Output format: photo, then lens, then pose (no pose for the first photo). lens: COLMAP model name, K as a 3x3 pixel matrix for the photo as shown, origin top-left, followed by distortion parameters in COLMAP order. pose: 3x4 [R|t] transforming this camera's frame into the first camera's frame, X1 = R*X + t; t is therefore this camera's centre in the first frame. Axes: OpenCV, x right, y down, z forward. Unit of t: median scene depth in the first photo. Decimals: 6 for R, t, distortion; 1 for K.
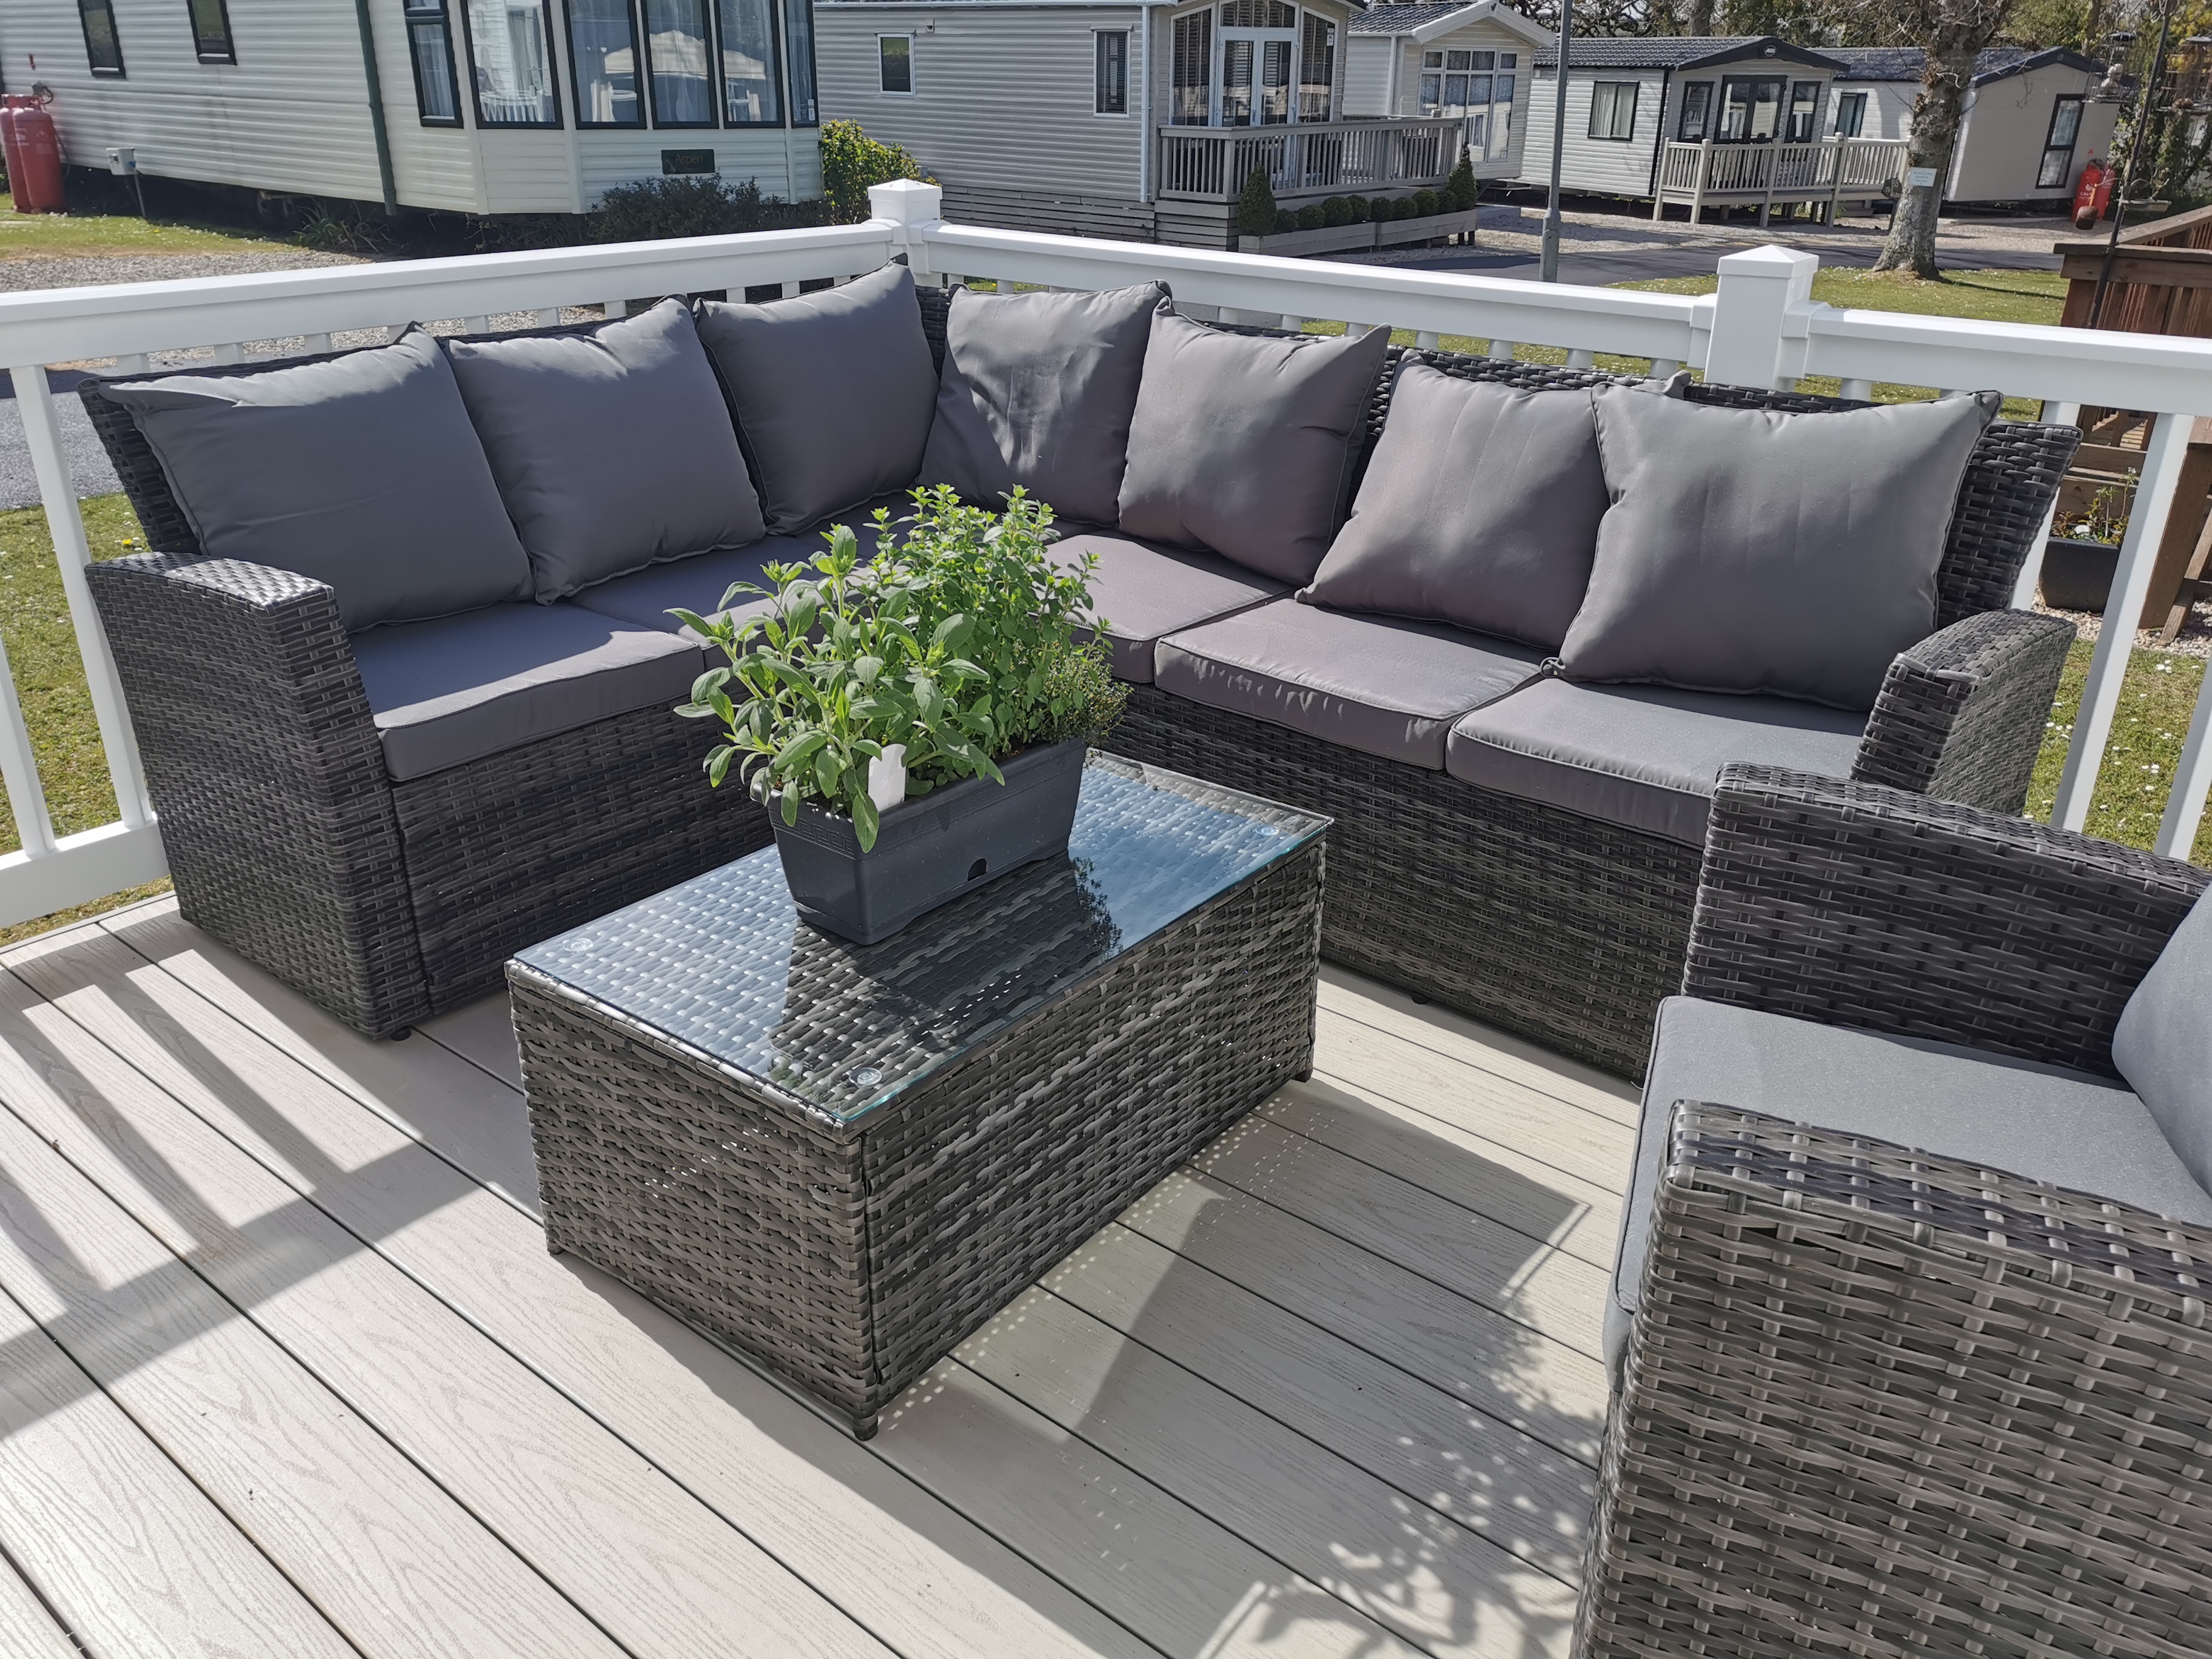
lens RADIAL K [[1690.6, 0, 1105.2], [0, 1690.6, 828.7], [0, 0, 1]] dist [0.032753, -0.011674]
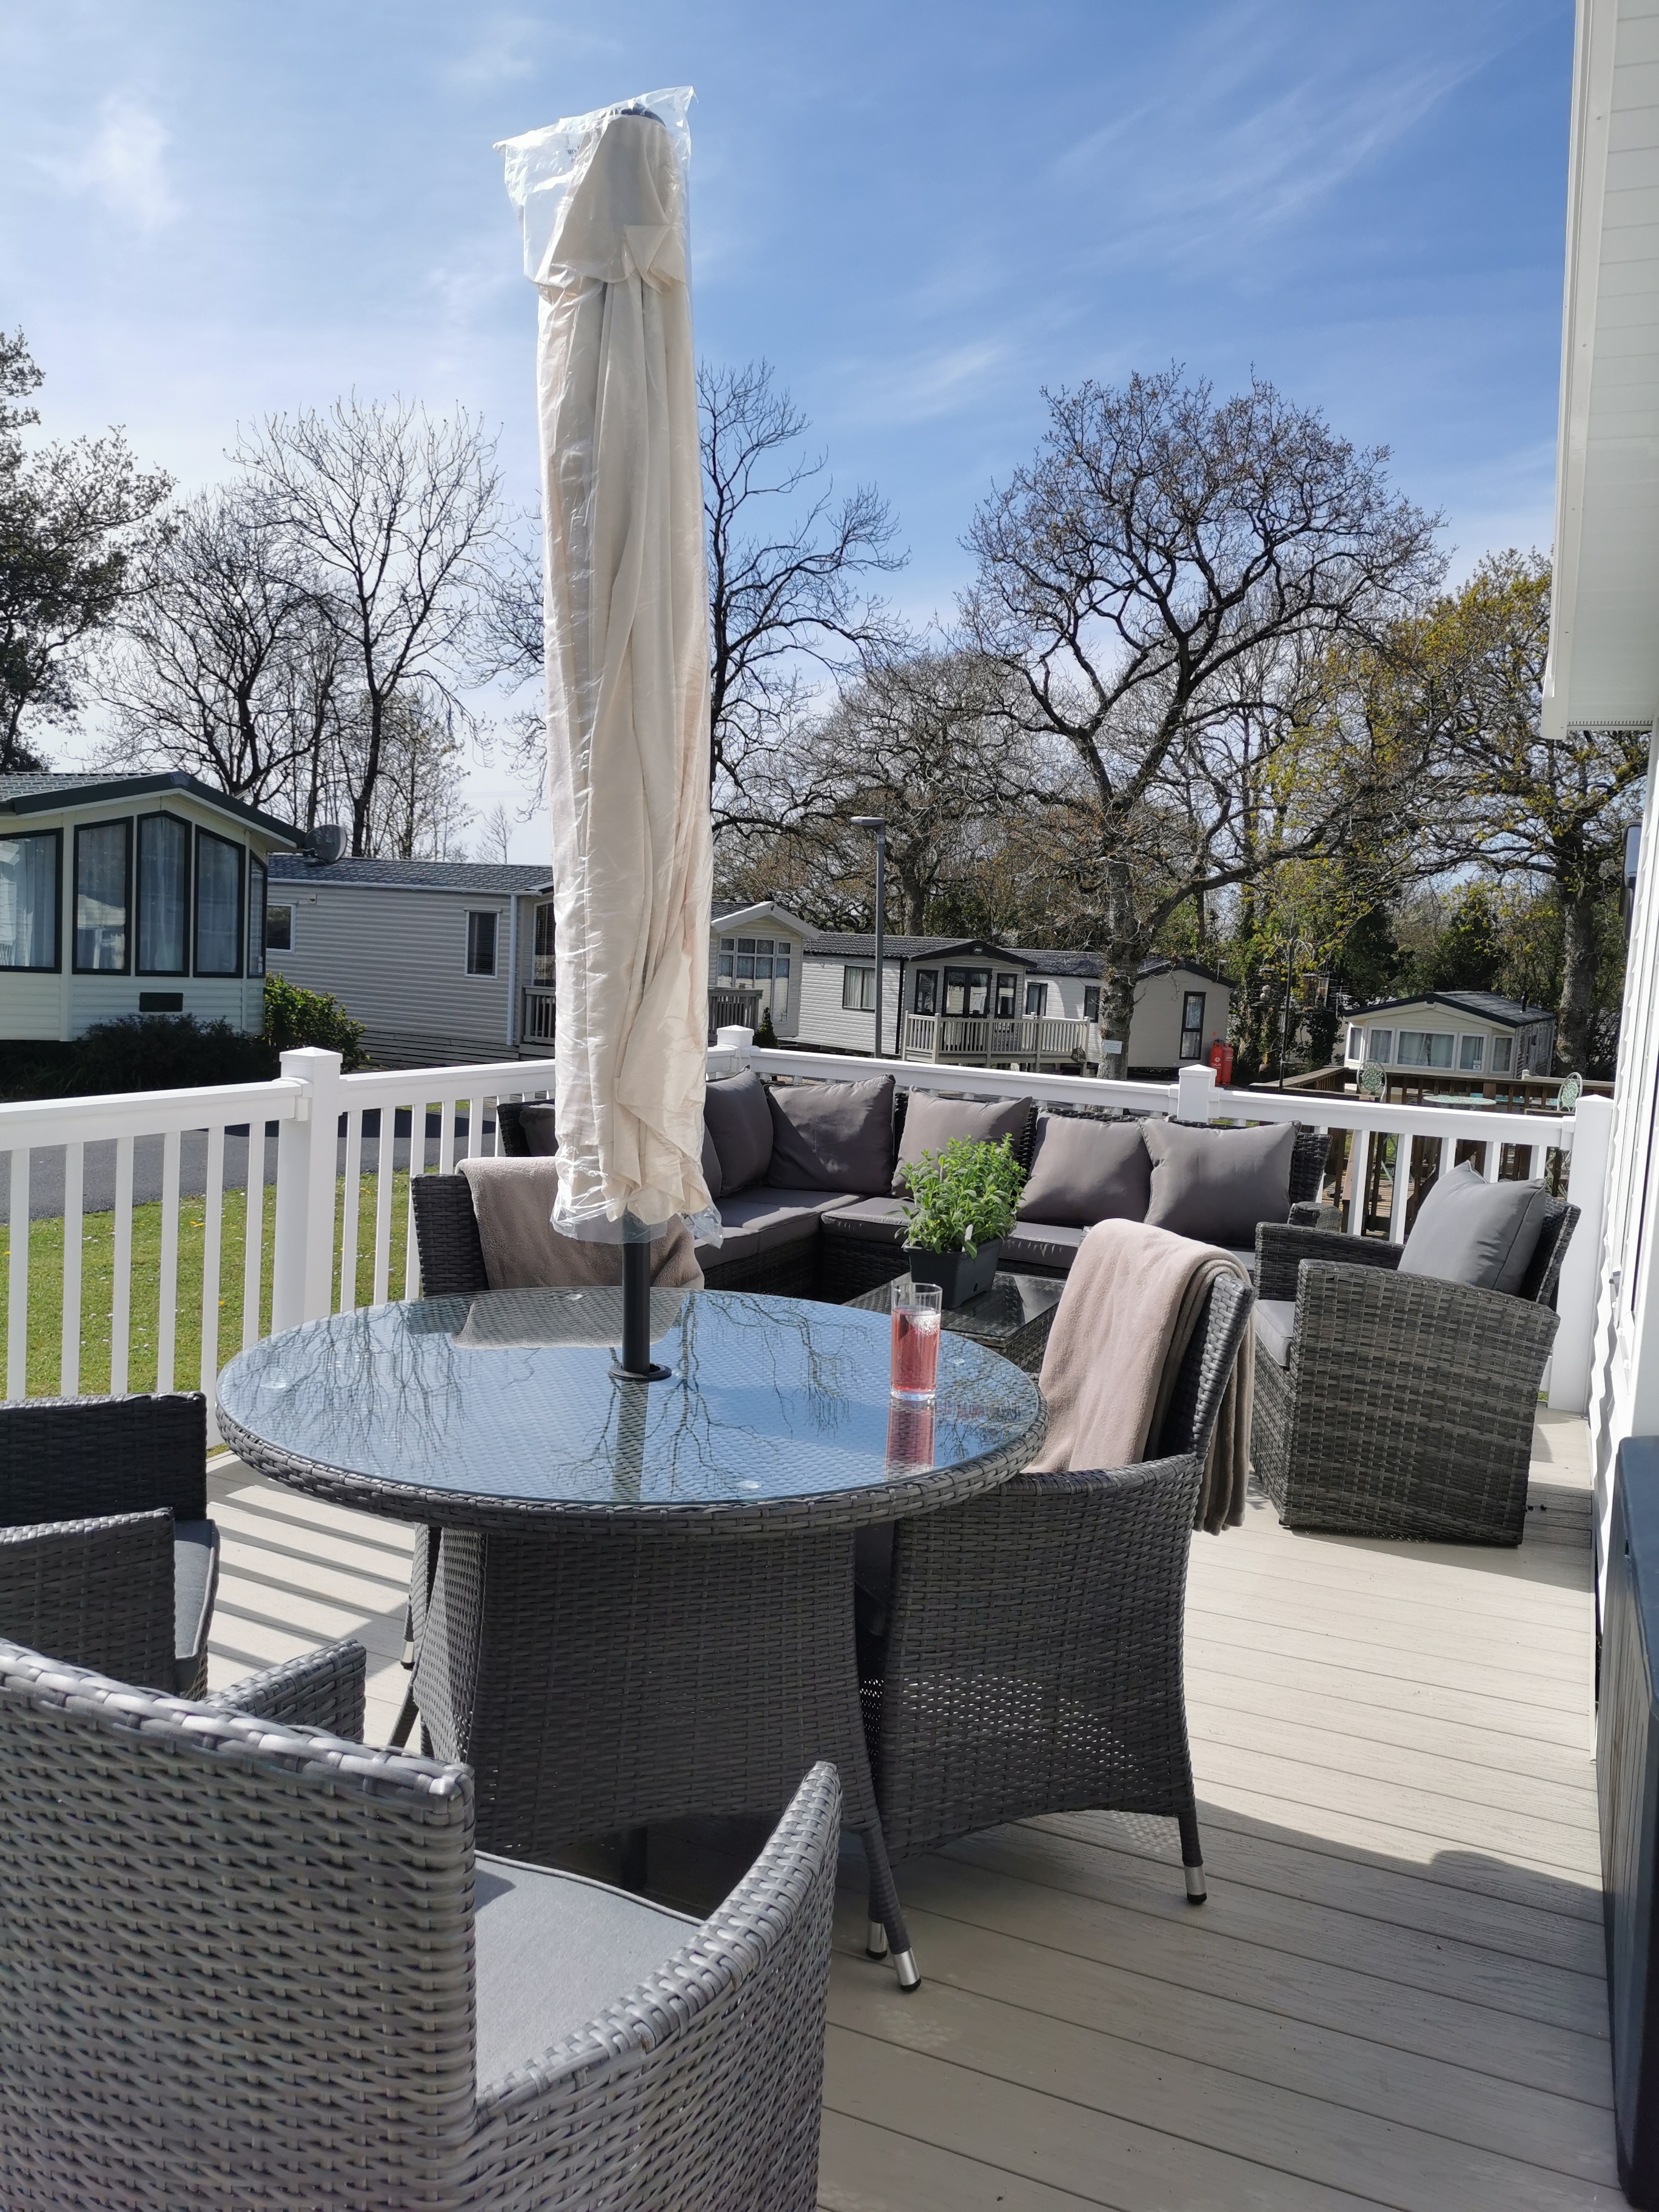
lens RADIAL K [[1690.6, 0, 828.5], [0, 1690.6, 1101.3], [0, 0, 1]] dist [0.032753, -0.011674]
pose [[0.961925, 0.019043, 0.272649, -0.084475], [0.068950, 0.948396, -0.309501, 0.045225], [-0.264473, 0.316515, 0.910973, -0.112599]]
